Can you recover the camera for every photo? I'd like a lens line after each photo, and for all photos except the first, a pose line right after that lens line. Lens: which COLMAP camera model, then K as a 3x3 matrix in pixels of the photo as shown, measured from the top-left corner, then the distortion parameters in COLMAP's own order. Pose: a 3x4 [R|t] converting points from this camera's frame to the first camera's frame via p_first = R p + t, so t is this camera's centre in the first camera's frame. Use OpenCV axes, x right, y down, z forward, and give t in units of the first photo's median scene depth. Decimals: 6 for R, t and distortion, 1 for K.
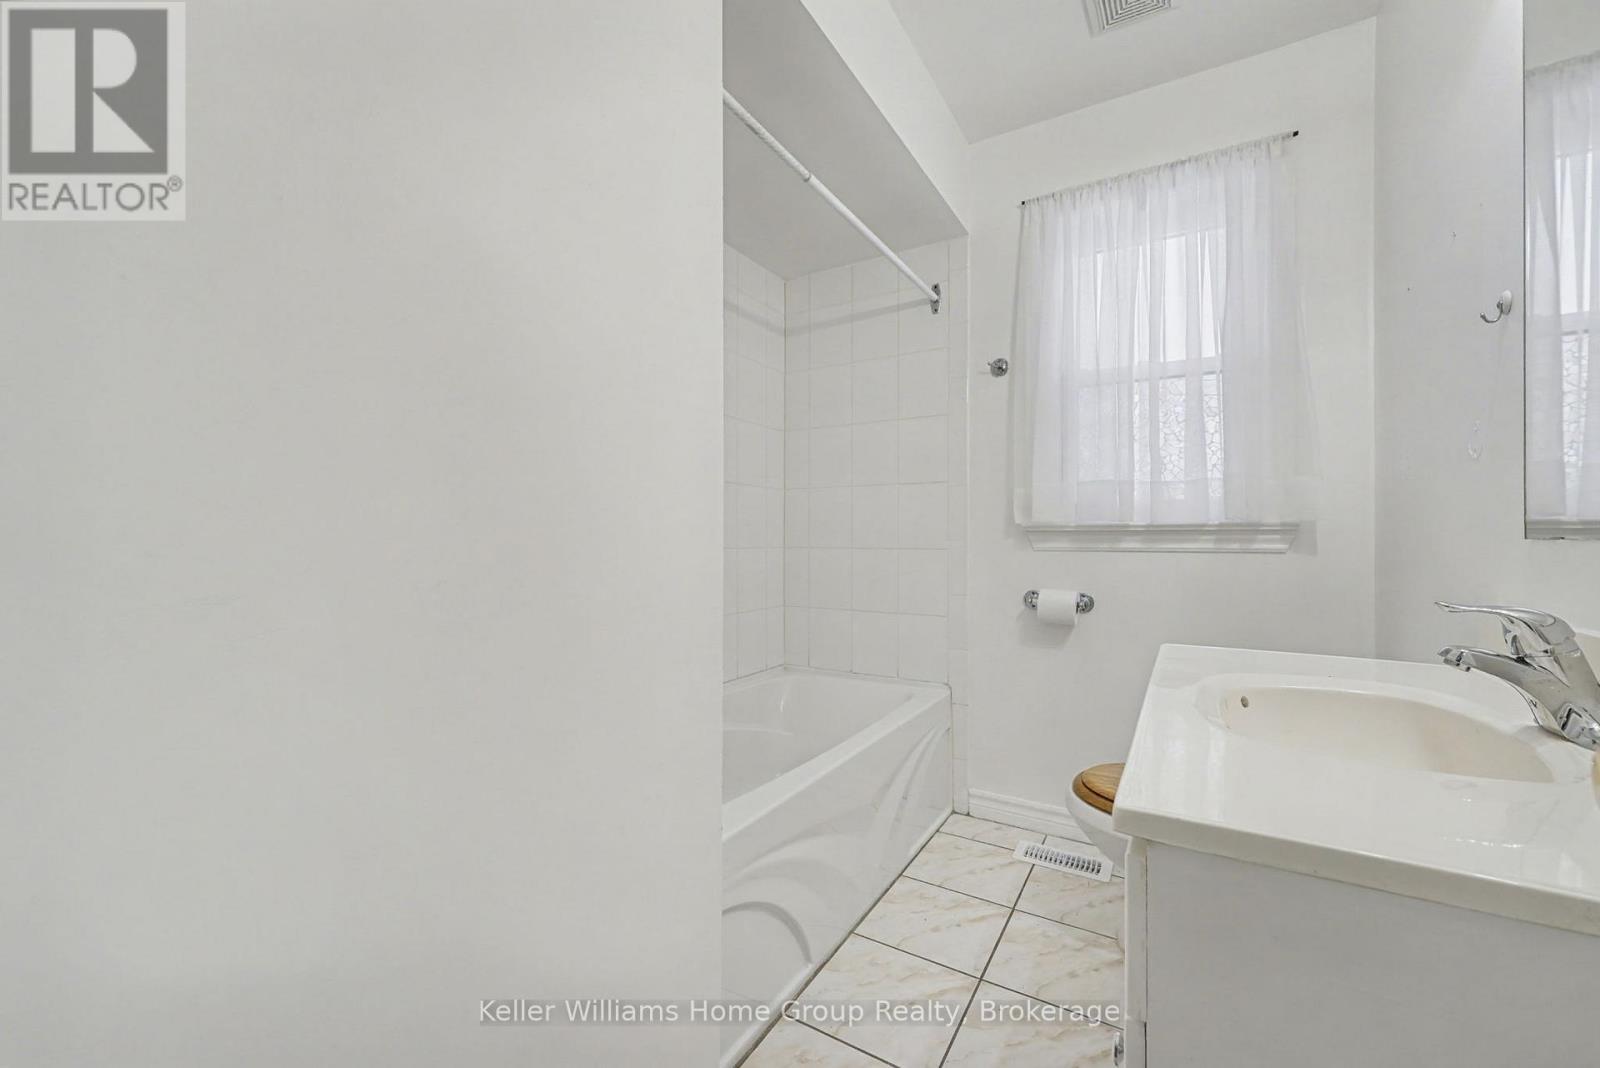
lens RADIAL K [[649.5, 0, 798.4], [0, 649.5, 537.1], [0, 0, 1]] dist [-0.000879, 0.000013]
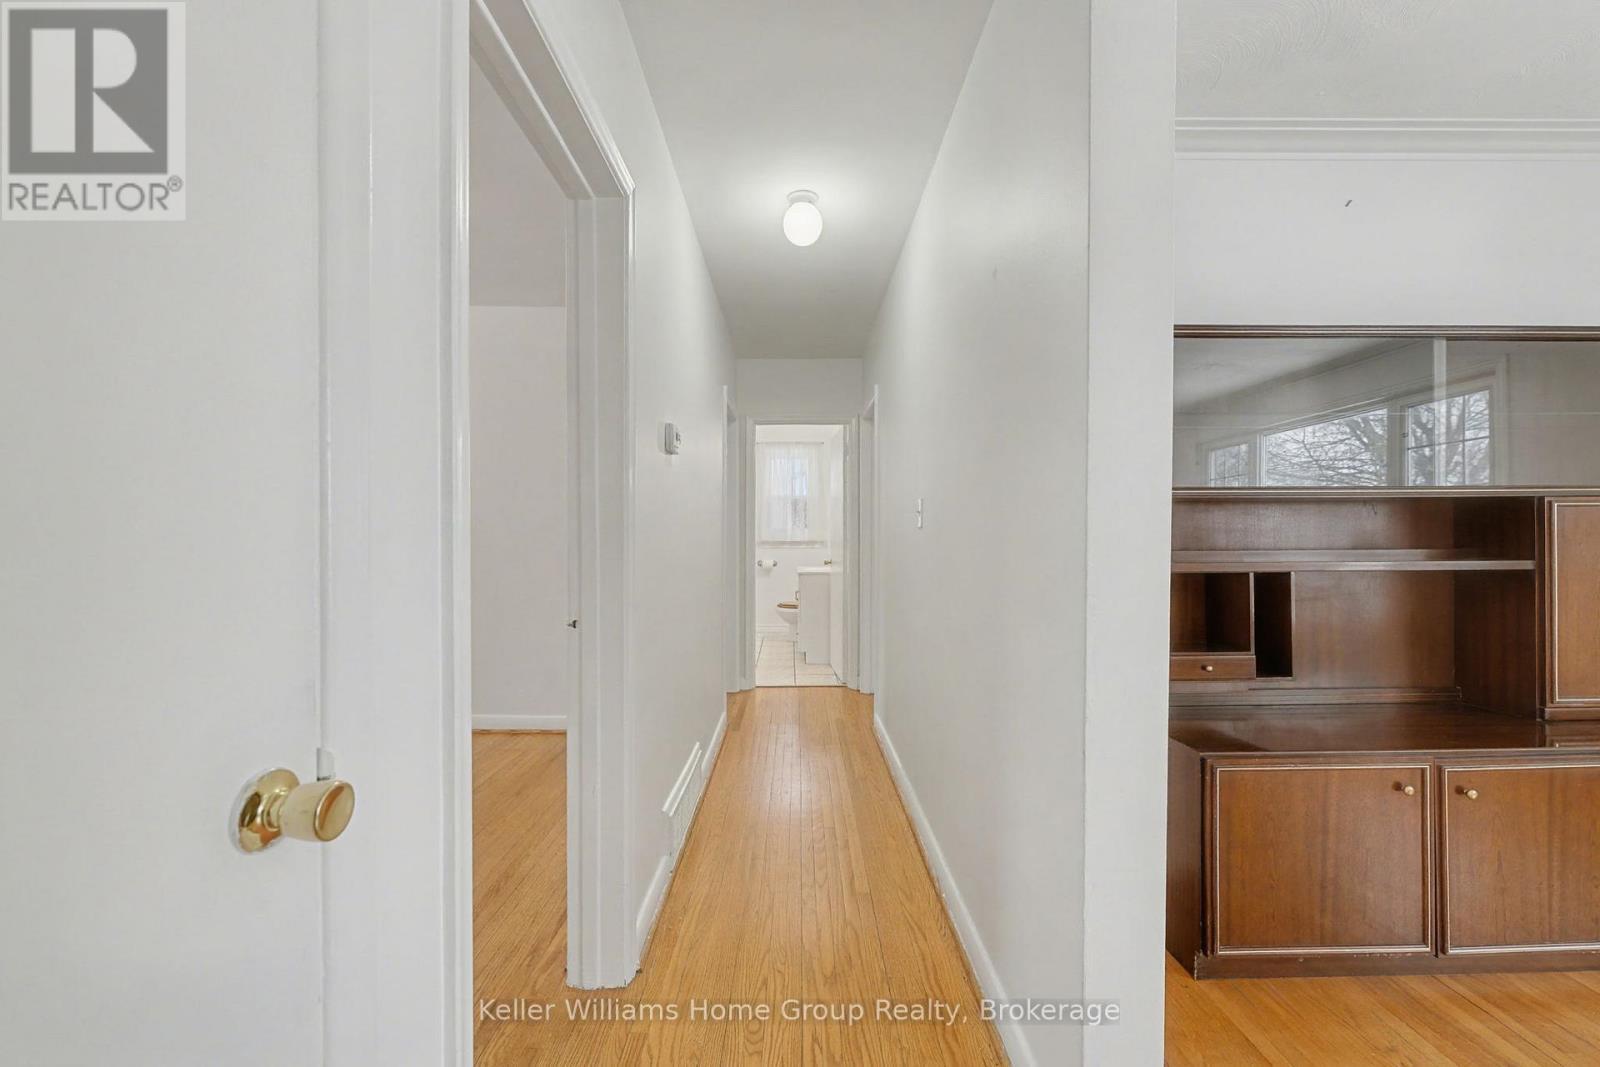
lens RADIAL K [[649.5, 0, 798.4], [0, 649.5, 536.6], [0, 0, 1]] dist [-0.000879, 0.000013]
pose [[0.999988, -0.004113, 0.002780, 0.558347], [0.004115, 0.999991, -0.000752, -0.039277], [-0.002777, 0.000764, 0.999996, -2.453795]]
